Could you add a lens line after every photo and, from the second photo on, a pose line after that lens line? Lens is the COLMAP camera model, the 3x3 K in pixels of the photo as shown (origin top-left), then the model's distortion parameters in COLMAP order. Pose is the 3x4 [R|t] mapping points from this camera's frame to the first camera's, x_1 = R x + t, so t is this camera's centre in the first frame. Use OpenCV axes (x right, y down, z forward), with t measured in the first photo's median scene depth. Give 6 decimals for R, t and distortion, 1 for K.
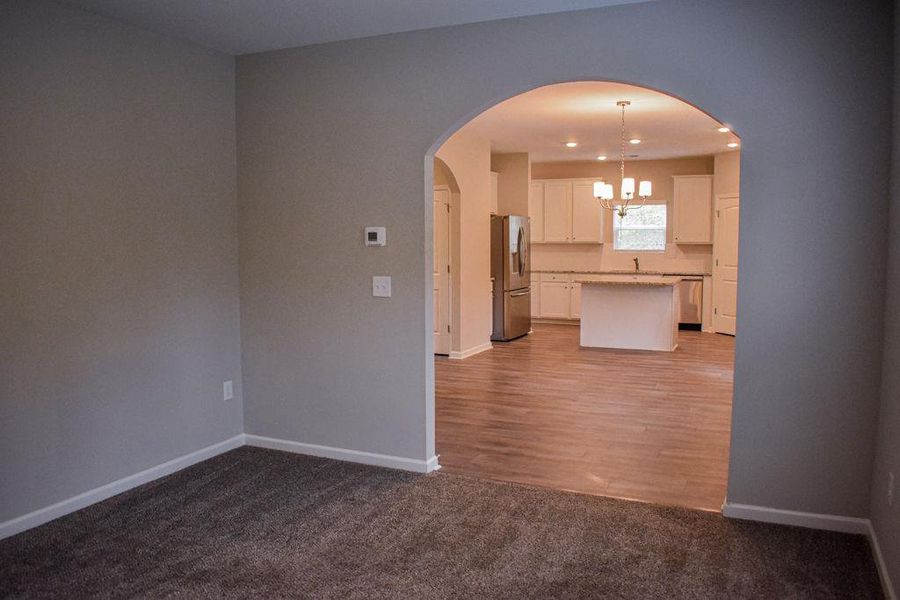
lens RADIAL K [[745.0, 0, 434.6], [0, 745.0, 305.8], [0, 0, 1]] dist [-0.070403, -0.011124]
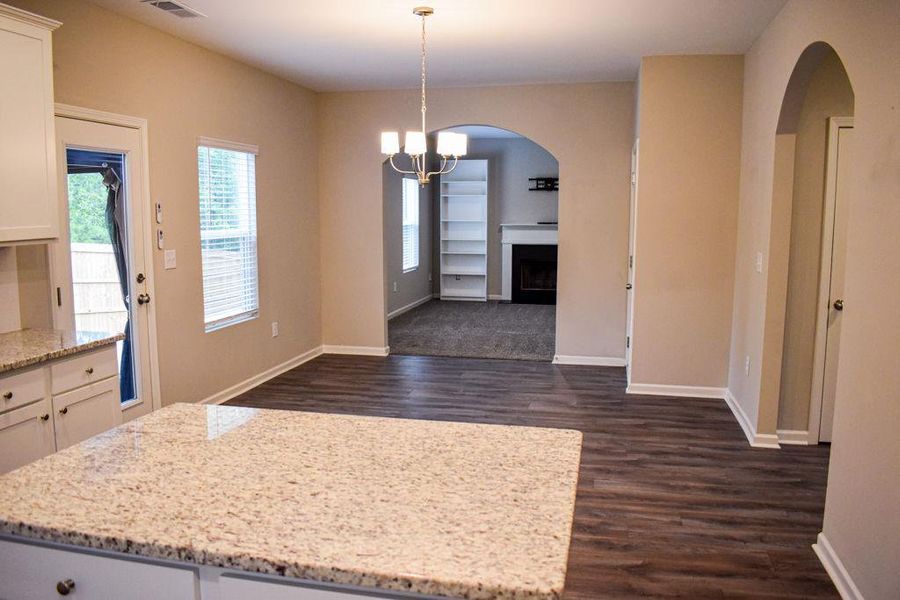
lens RADIAL K [[701.2, 0, 450.0], [0, 701.2, 300.0], [0, 0, 1]] dist [-0.090986, 0.008411]
pose [[-0.973346, 0.038299, -0.226121, 0.235599], [-0.015130, 0.973086, 0.229943, -0.104149], [0.228842, 0.227236, -0.946570, 1.017791]]
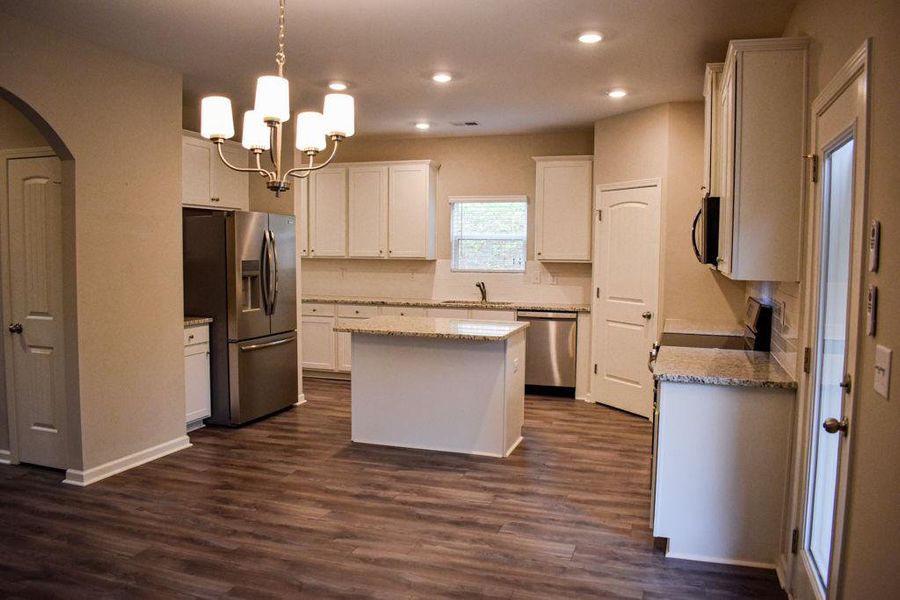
lens RADIAL K [[701.2, 0, 450.0], [0, 701.2, 300.0], [0, 0, 1]] dist [-0.090986, 0.008411]
pose [[0.994797, 0.006031, 0.101694, 0.192298], [-0.003961, 0.999781, -0.020548, -0.038455], [-0.101795, 0.020038, 0.994604, 0.409104]]
